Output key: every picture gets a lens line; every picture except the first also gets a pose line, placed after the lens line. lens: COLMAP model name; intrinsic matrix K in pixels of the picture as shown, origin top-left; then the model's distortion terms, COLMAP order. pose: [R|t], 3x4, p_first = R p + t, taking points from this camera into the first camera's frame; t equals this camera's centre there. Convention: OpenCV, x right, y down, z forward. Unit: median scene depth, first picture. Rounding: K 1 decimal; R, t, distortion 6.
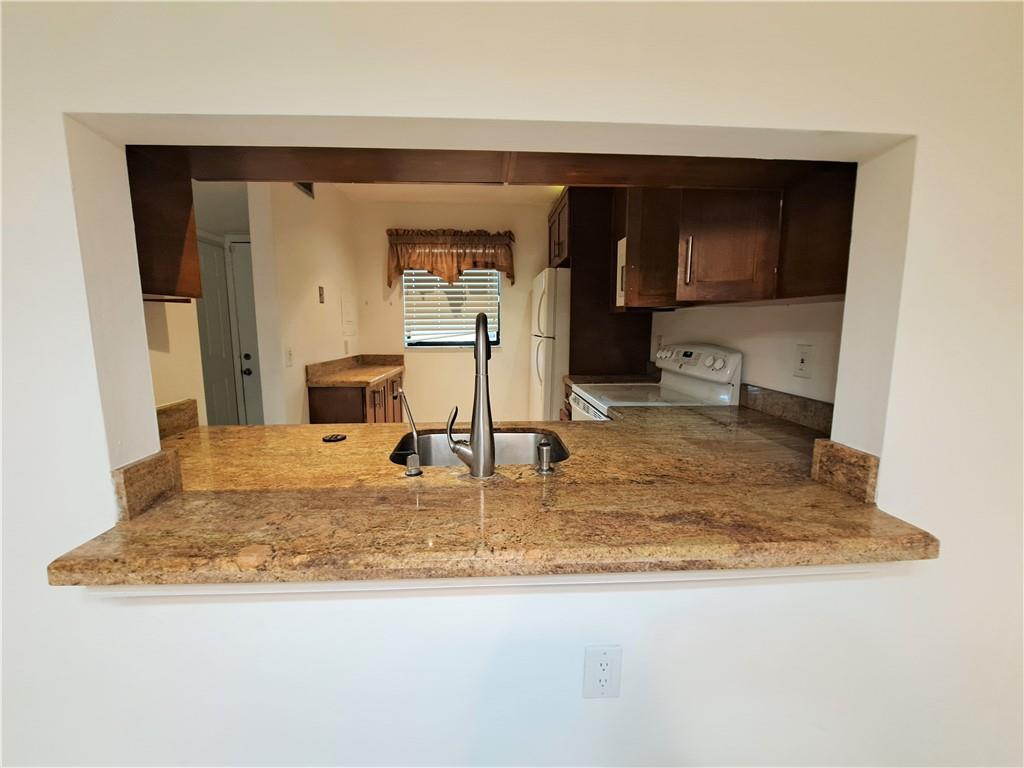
lens RADIAL K [[421.3, 0, 512.0], [0, 421.3, 384.0], [0, 0, 1]] dist [-0.001258, -0.000299]
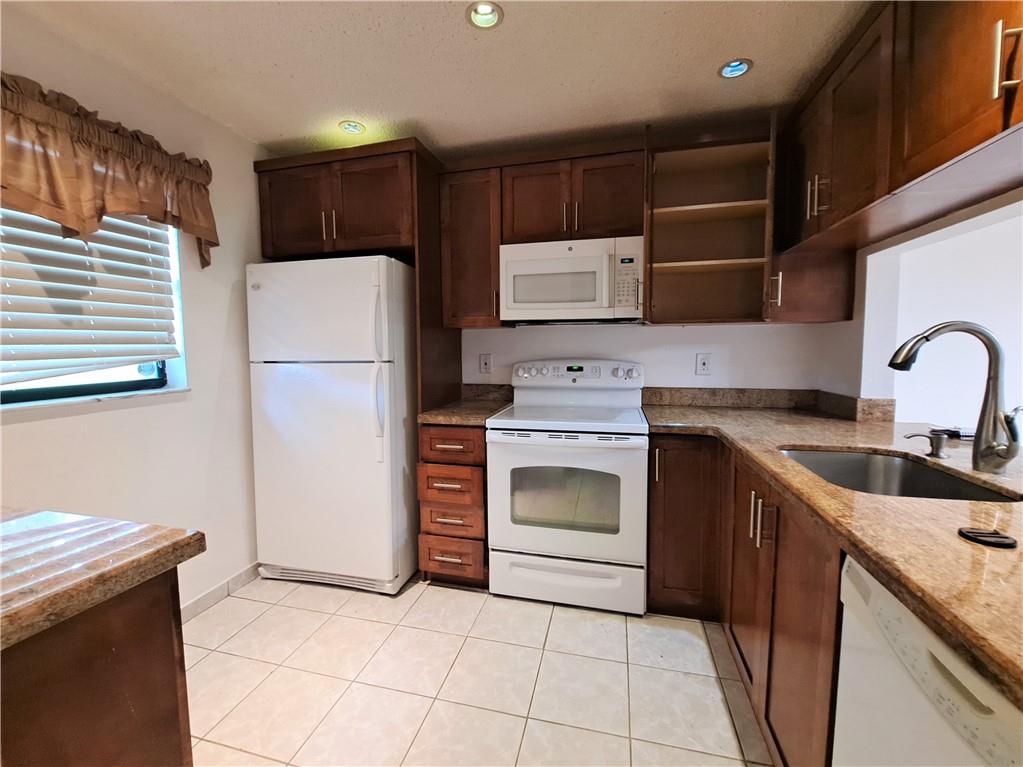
lens RADIAL K [[420.9, 0, 511.5], [0, 420.9, 383.5], [0, 0, 1]] dist [-0.001258, -0.000299]
pose [[0.285061, -0.088815, 0.954386, -0.394979], [0.143816, 0.988389, 0.049023, -0.066089], [-0.947659, 0.123282, 0.294524, 0.508779]]
